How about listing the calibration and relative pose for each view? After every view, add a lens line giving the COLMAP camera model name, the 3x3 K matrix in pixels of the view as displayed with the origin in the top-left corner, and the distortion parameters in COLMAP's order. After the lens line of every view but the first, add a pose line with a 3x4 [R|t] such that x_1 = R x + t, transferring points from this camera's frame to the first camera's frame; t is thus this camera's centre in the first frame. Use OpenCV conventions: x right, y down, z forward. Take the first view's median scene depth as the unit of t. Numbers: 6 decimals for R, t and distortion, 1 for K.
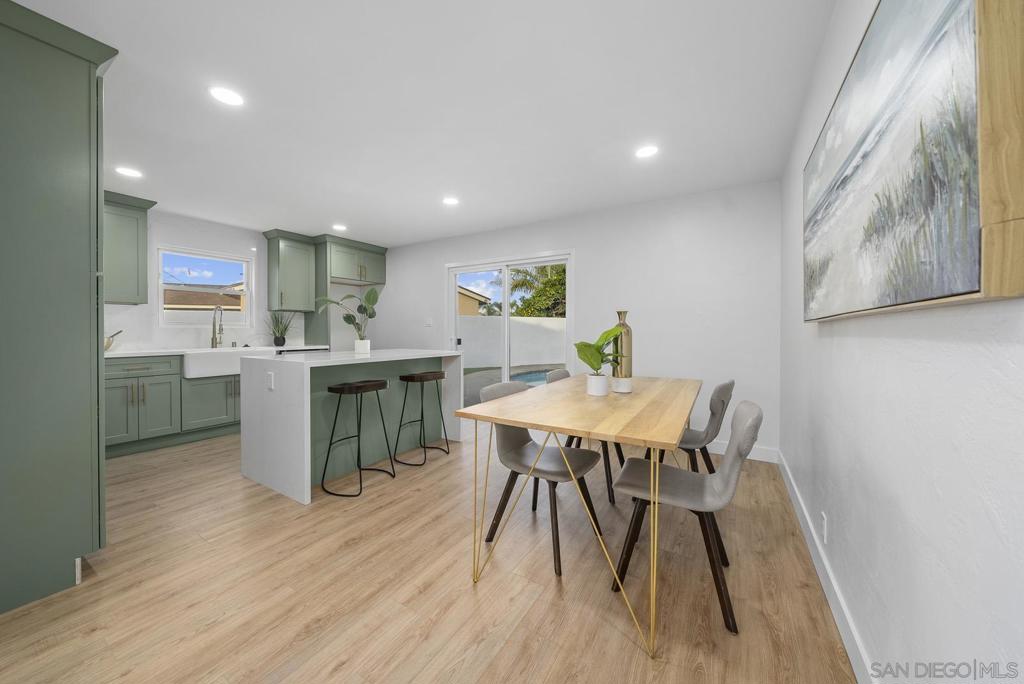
lens RADIAL K [[356.4, 0, 499.1], [0, 356.4, 330.4], [0, 0, 1]] dist [-0.001814, -0.000332]
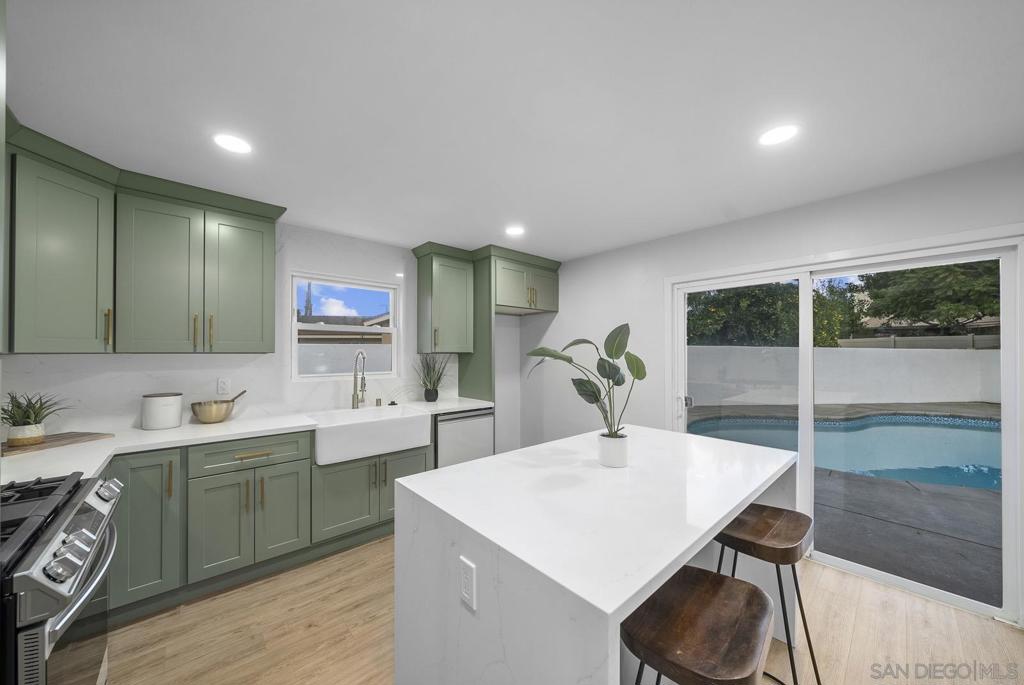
lens RADIAL K [[356.4, 0, 504.7], [0, 356.4, 349.7], [0, 0, 1]] dist [-0.001814, -0.000332]
pose [[0.958094, 0.001140, -0.286450, -0.277257], [-0.004457, 0.999930, -0.010927, -0.058946], [0.286418, 0.011746, 0.958033, 0.359693]]
